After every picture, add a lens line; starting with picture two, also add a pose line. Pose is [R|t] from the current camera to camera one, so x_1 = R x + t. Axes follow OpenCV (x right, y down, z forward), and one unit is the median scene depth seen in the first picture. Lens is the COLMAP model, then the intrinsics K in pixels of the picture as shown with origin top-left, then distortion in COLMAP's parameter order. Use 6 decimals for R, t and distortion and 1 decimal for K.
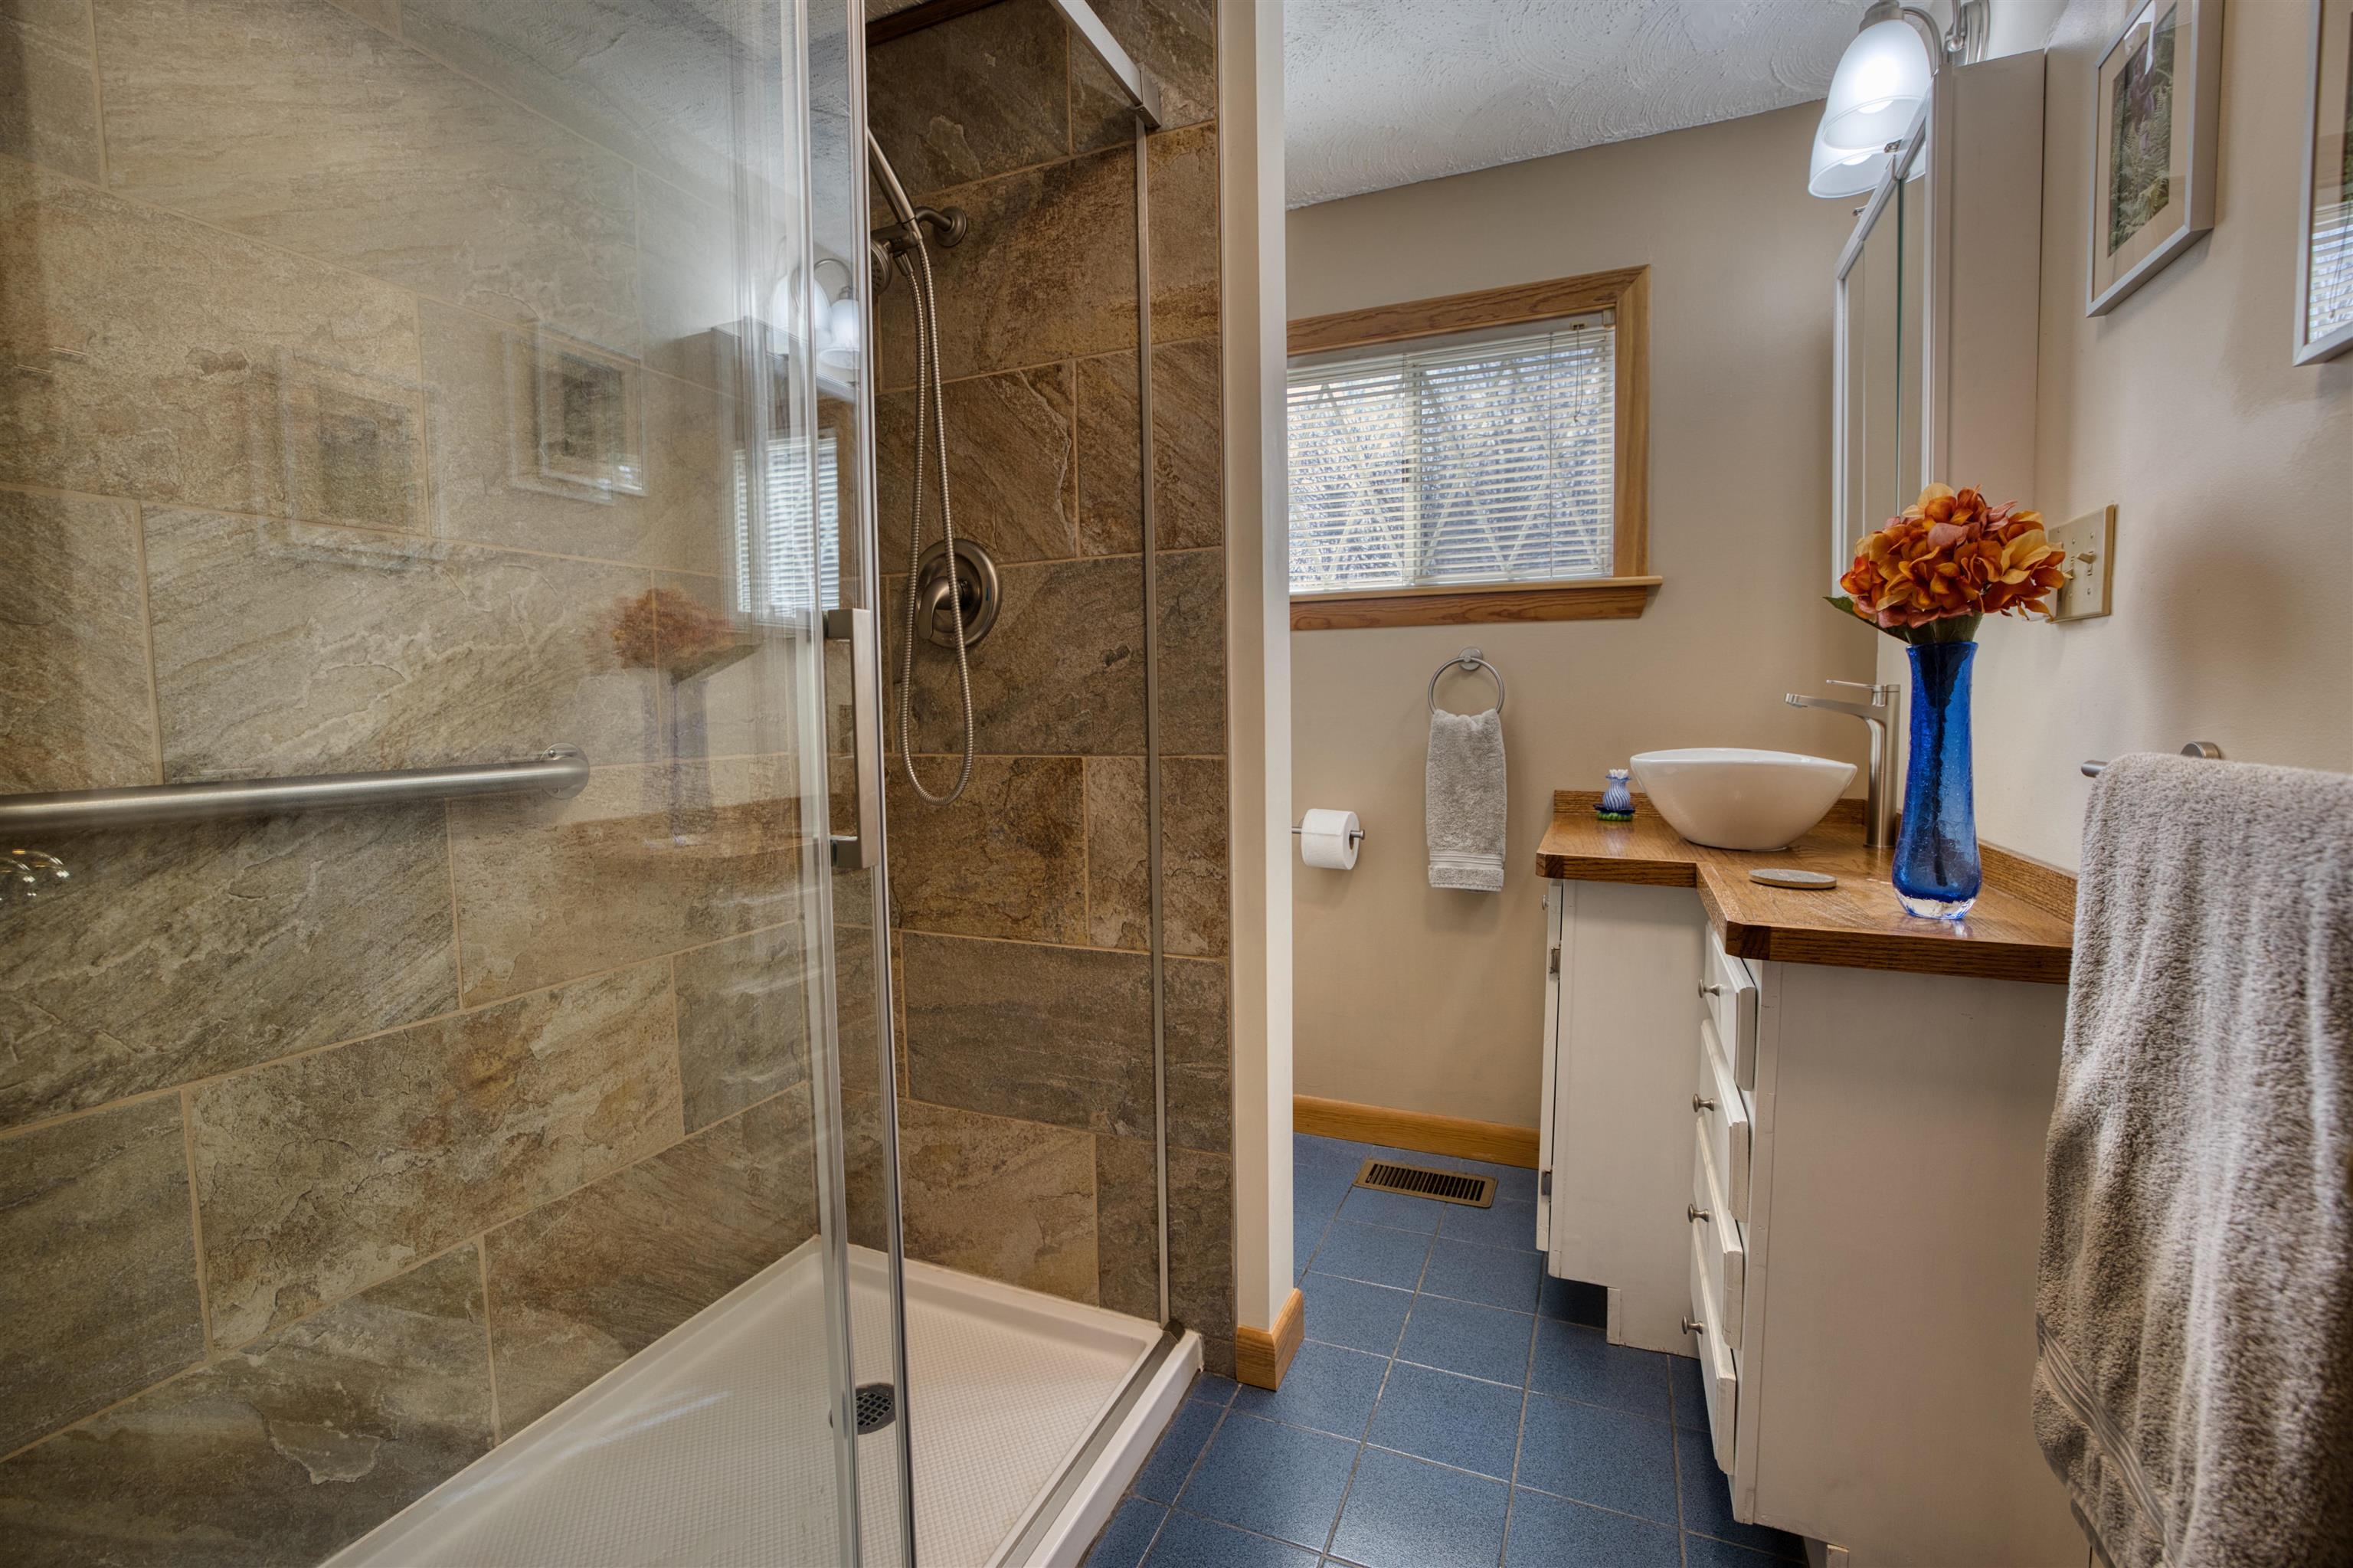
lens RADIAL K [[1017.7, 0, 1178.7], [0, 1017.7, 781.8], [0, 0, 1]] dist [-0.037661, 0.014476]
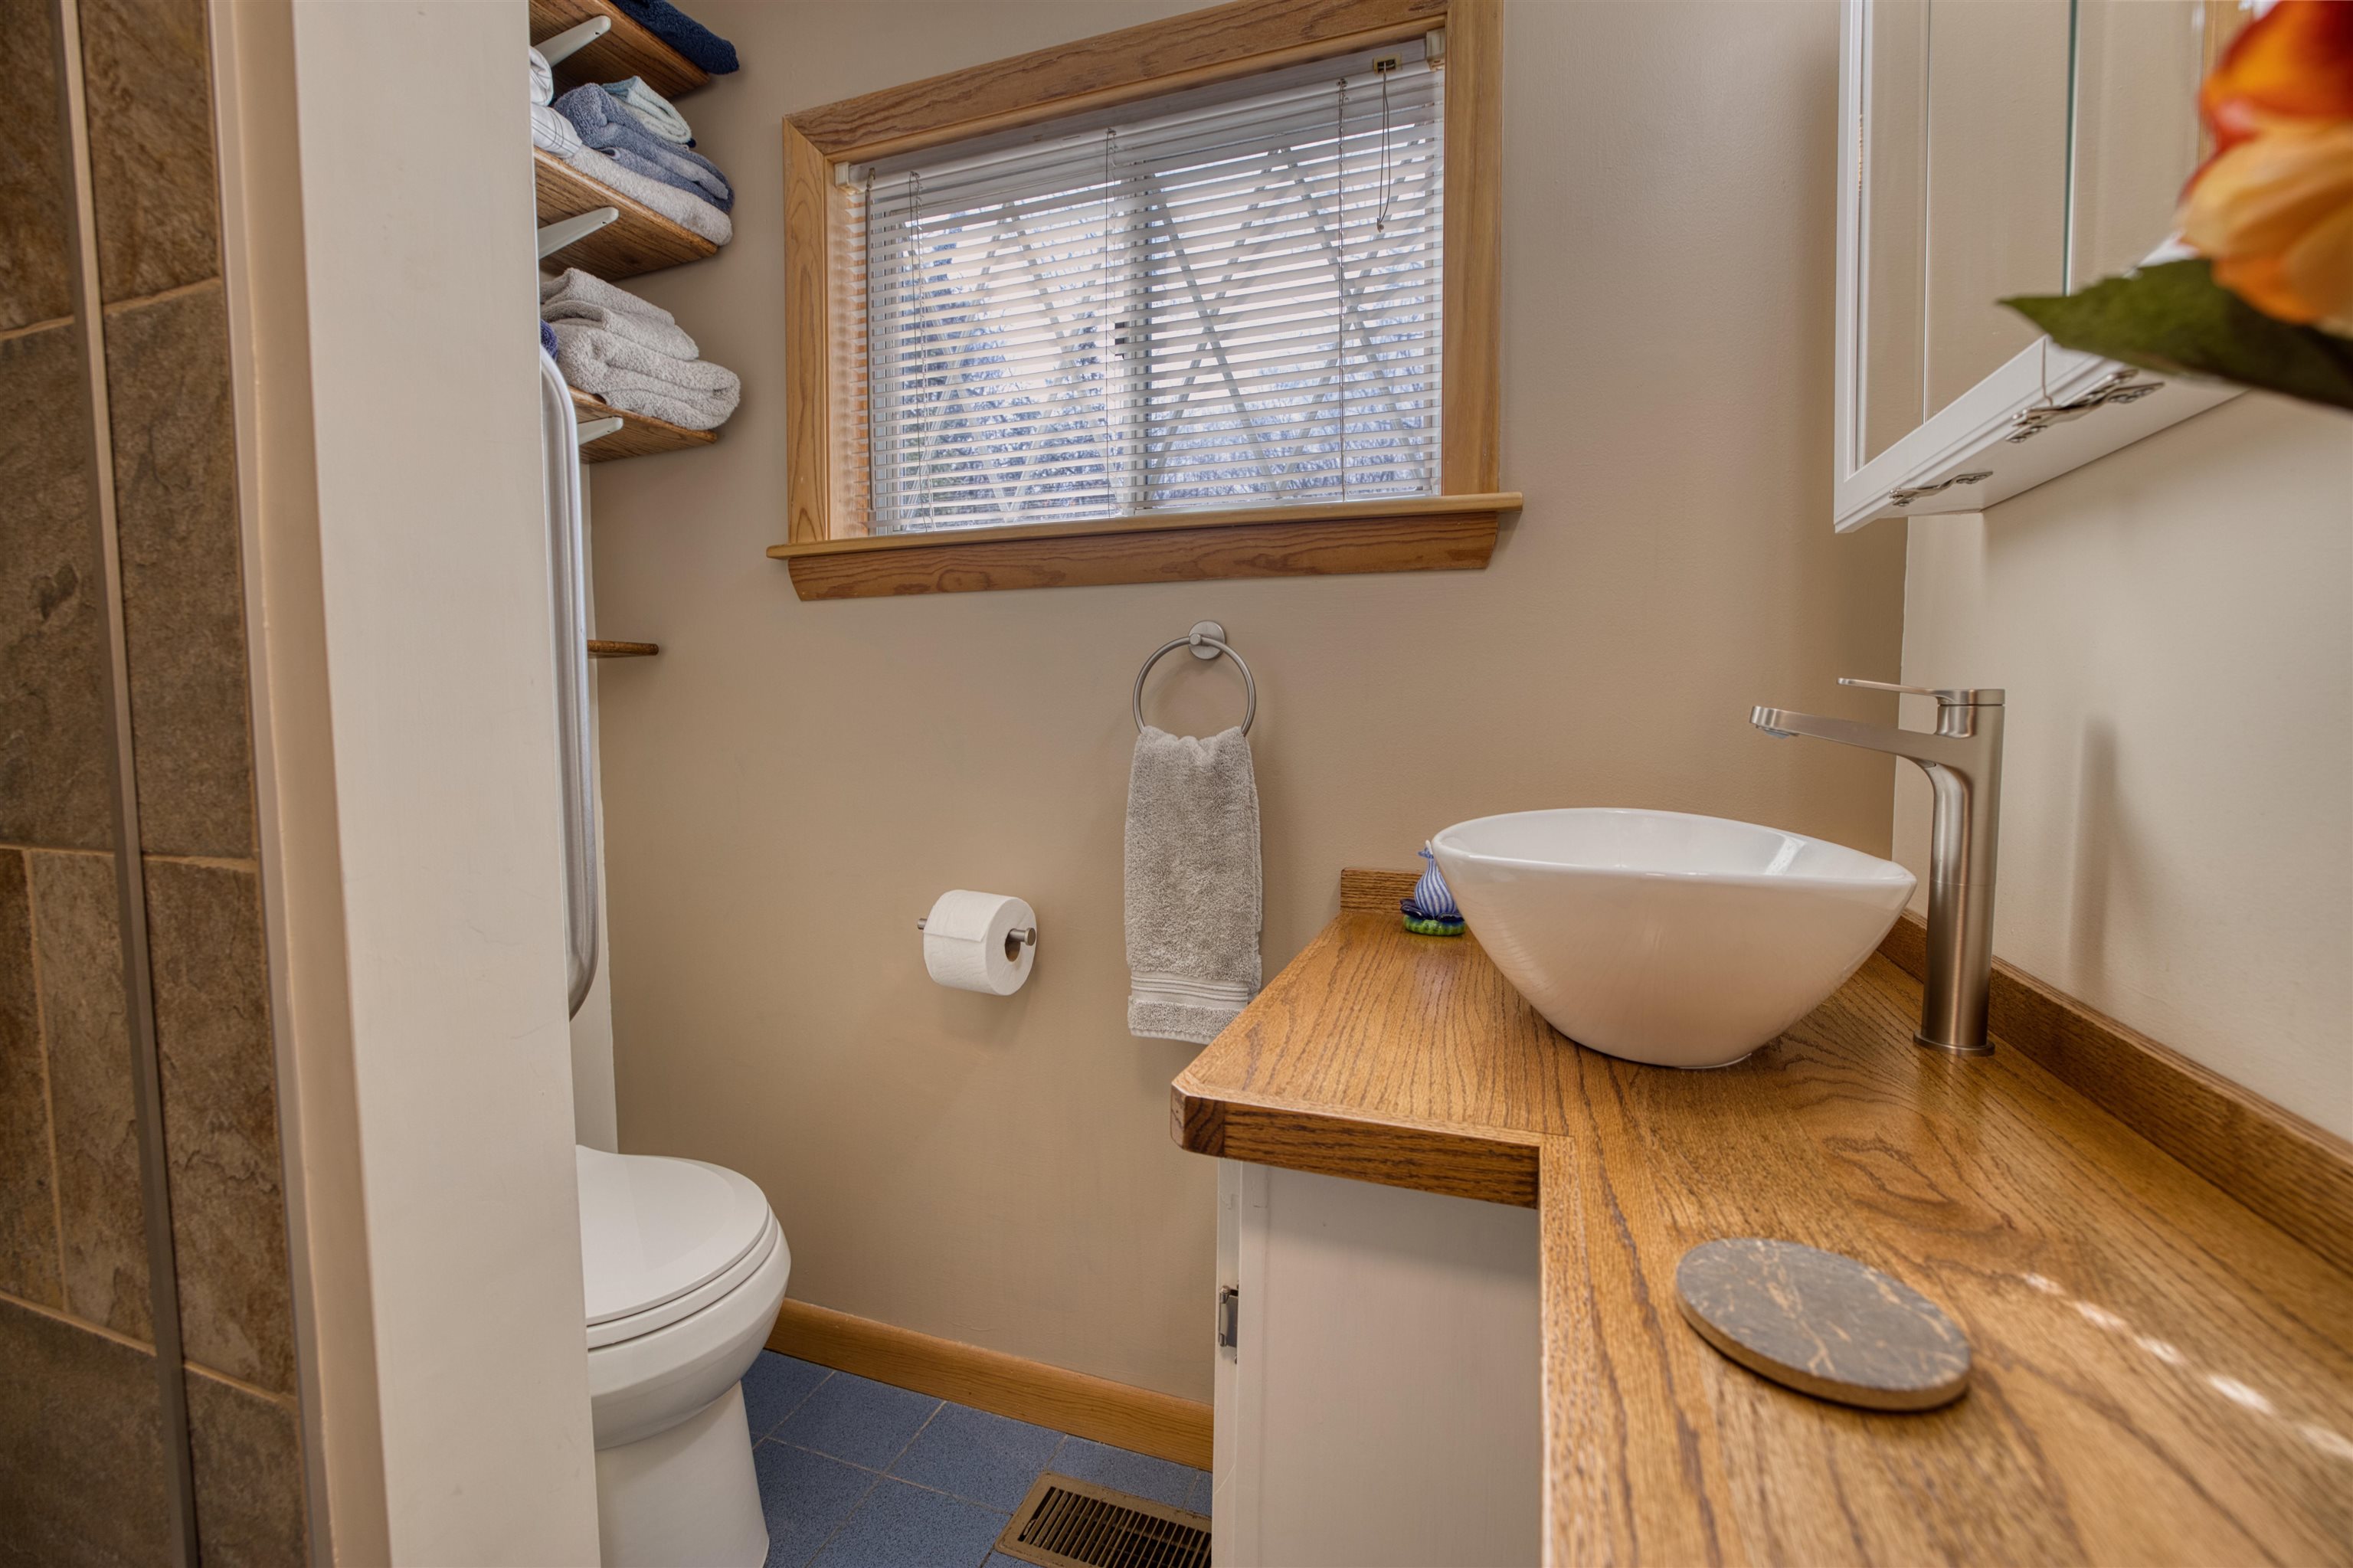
lens RADIAL K [[1017.7, 0, 1169.7], [0, 1017.7, 781.8], [0, 0, 1]] dist [-0.037661, 0.014476]
pose [[0.998466, 0.007447, 0.054863, 0.252198], [-0.007193, 0.999962, -0.004831, -0.039562], [-0.054897, 0.004429, 0.998482, 0.448229]]
